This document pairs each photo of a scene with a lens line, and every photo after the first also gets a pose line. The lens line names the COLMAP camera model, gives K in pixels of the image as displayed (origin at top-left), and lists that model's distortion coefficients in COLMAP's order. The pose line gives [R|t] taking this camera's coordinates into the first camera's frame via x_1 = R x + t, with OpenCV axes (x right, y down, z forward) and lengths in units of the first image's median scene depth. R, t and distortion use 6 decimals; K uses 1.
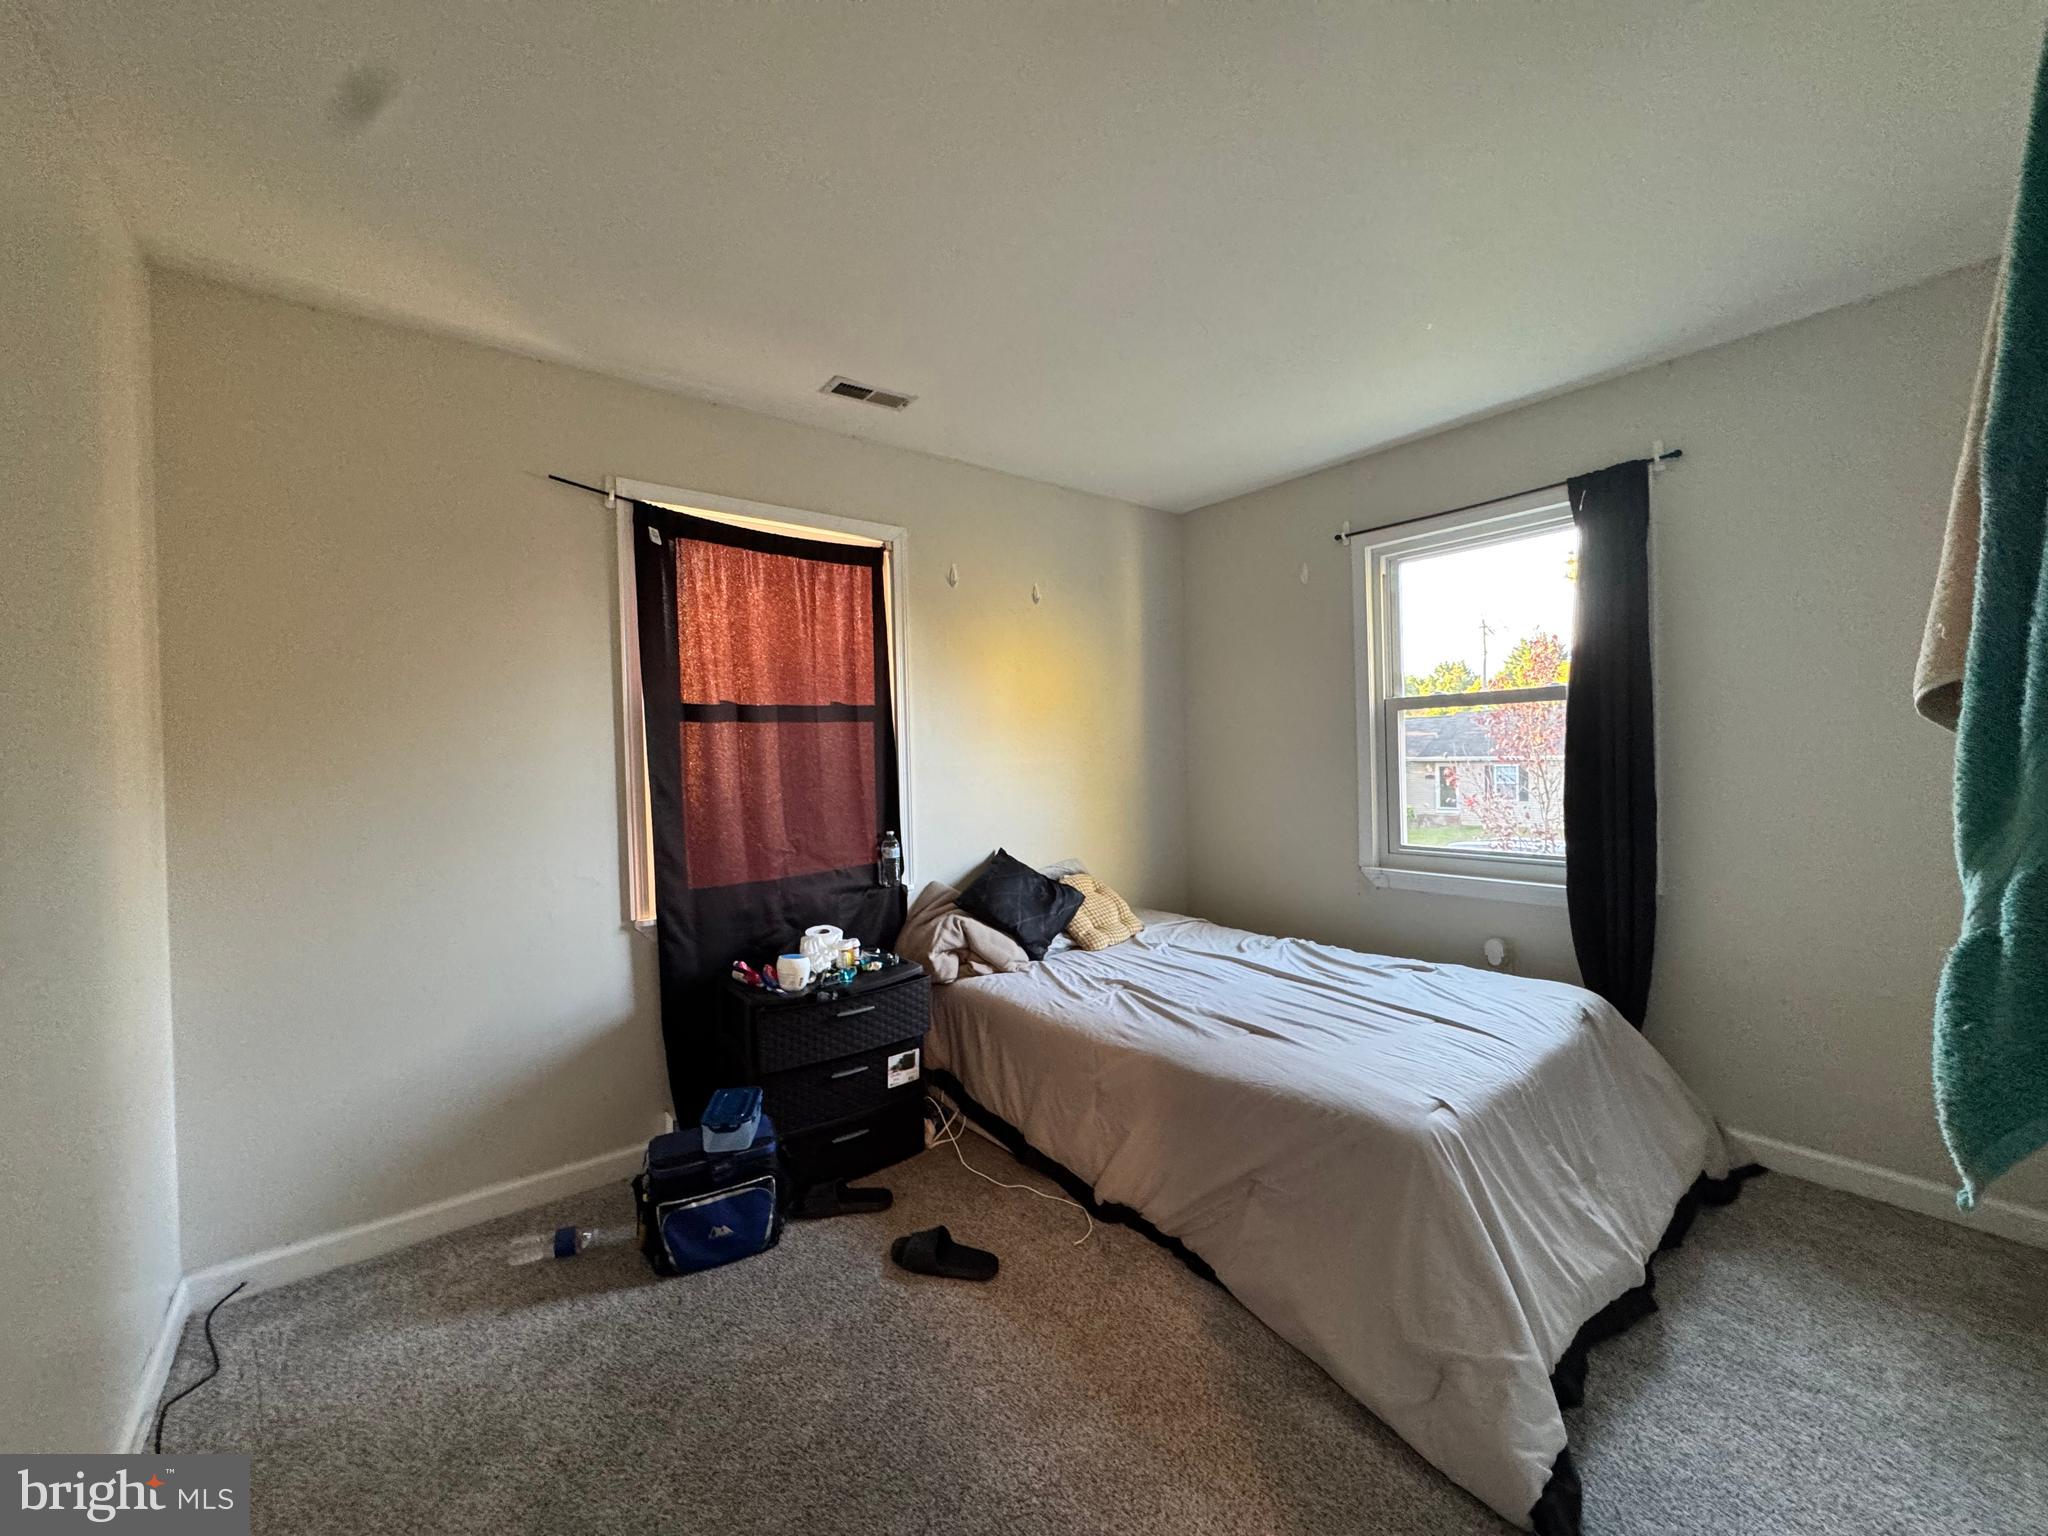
lens RADIAL K [[817.1, 0, 1024.2], [0, 817.1, 770.2], [0, 0, 1]] dist [-0.002583, 0.000103]
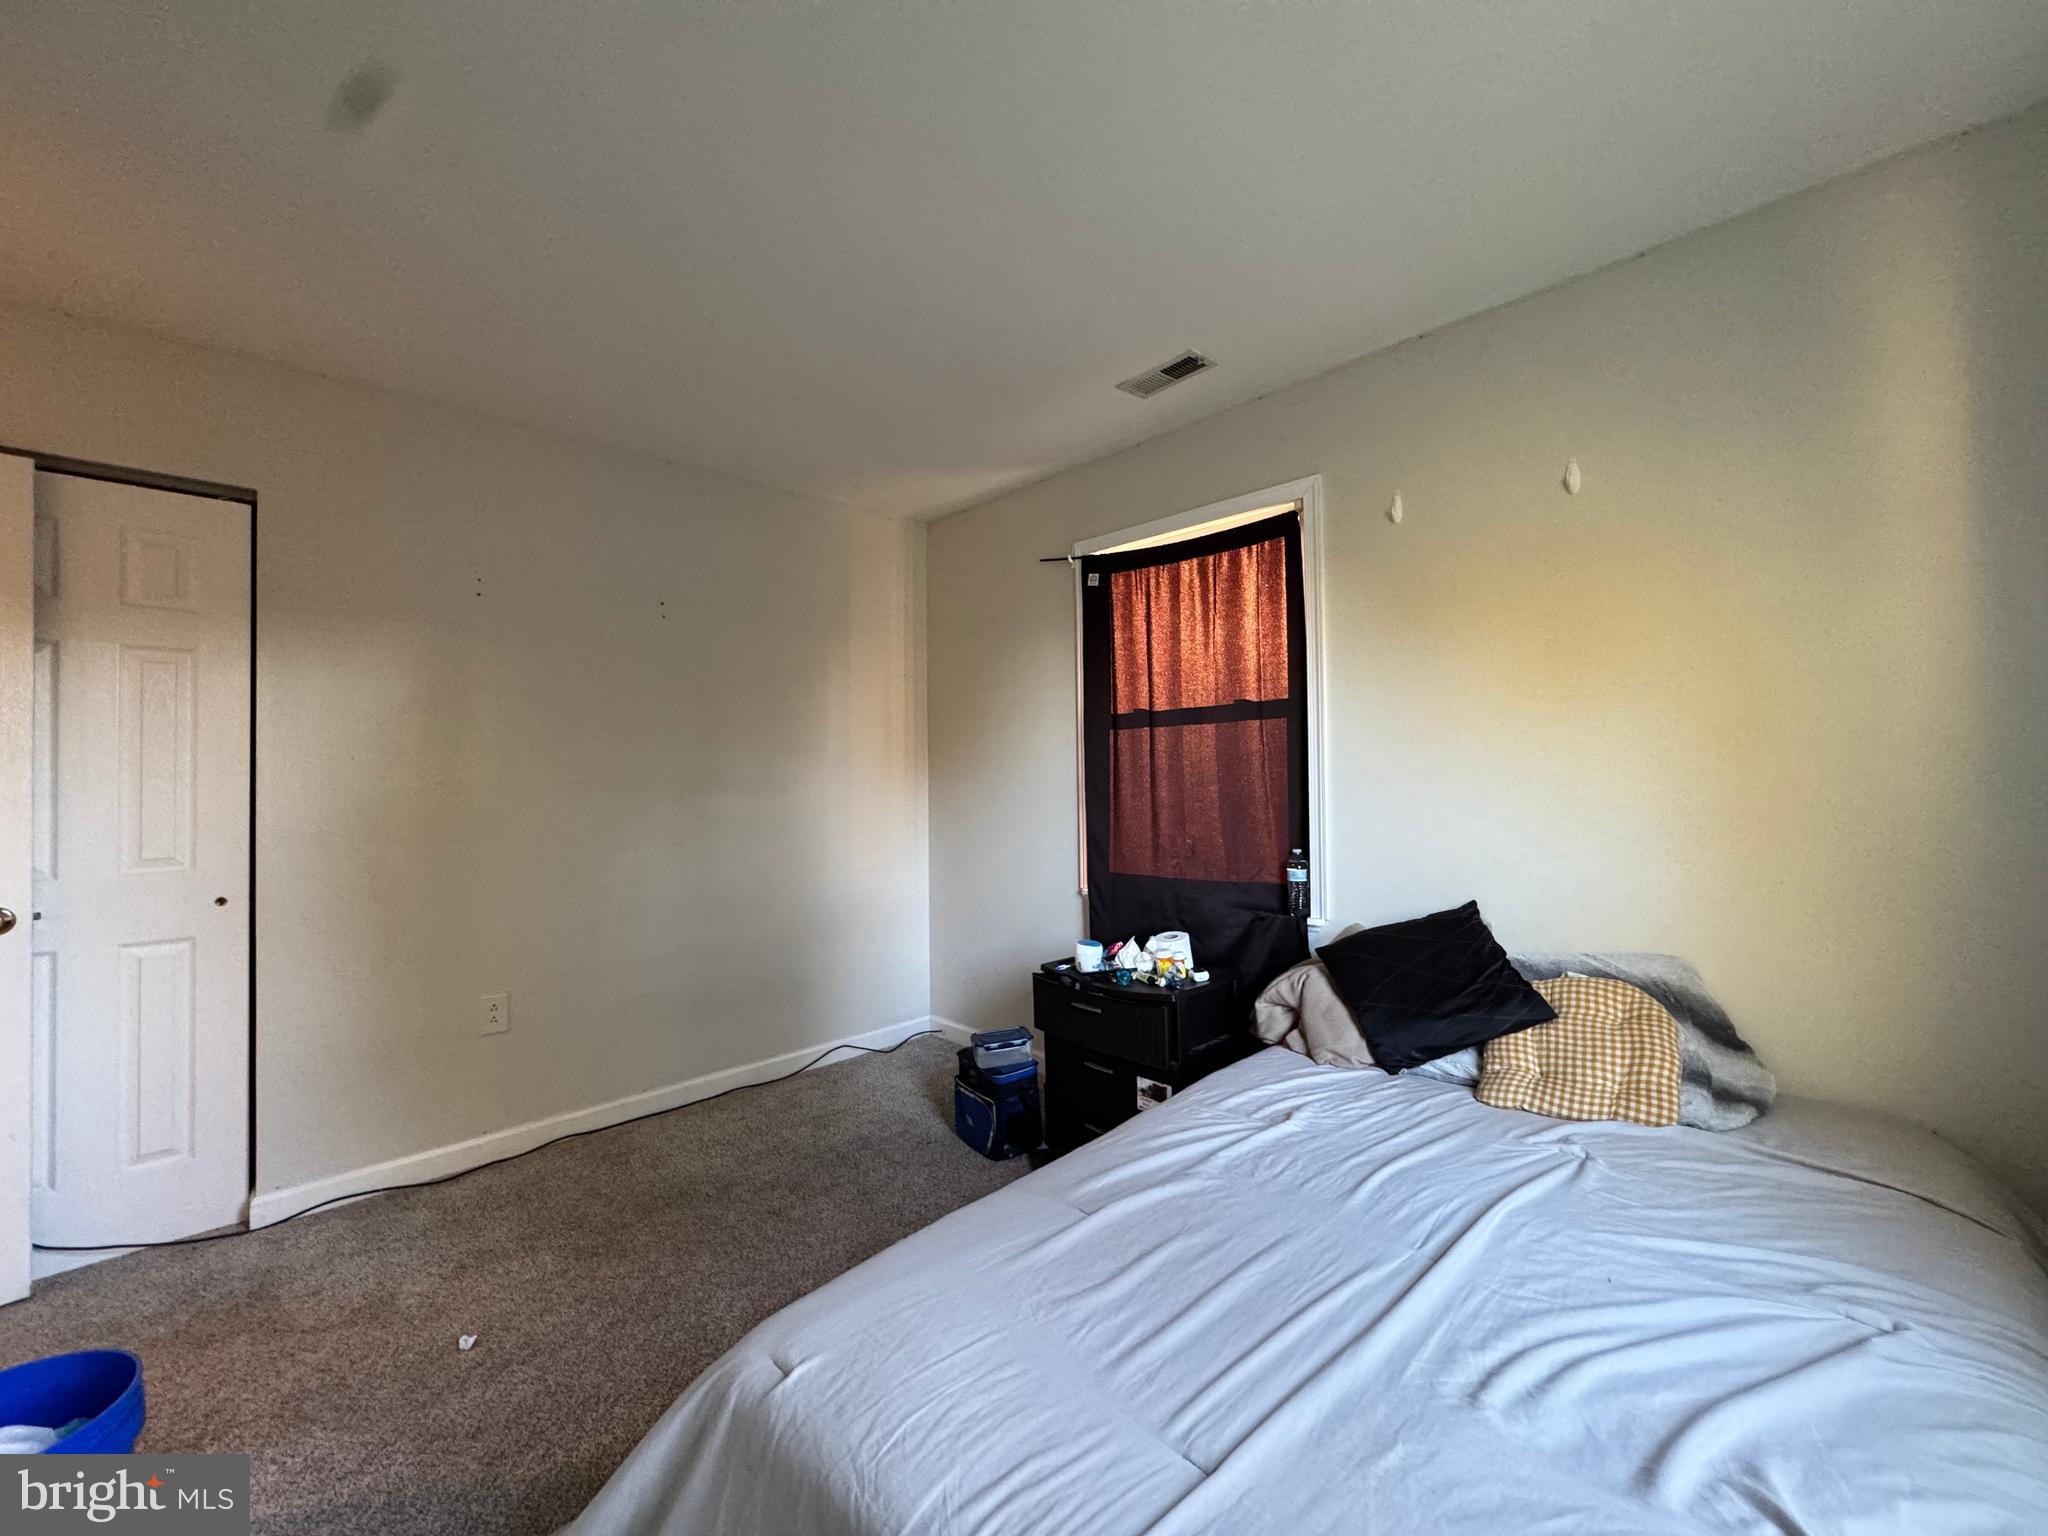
lens RADIAL K [[817.1, 0, 1023.9], [0, 817.1, 770.0], [0, 0, 1]] dist [-0.002583, 0.000103]
pose [[0.096605, 0.025277, -0.995002, 0.705049], [-0.006722, 0.999671, 0.024743, -0.028062], [0.995300, 0.004298, 0.096743, 0.714159]]
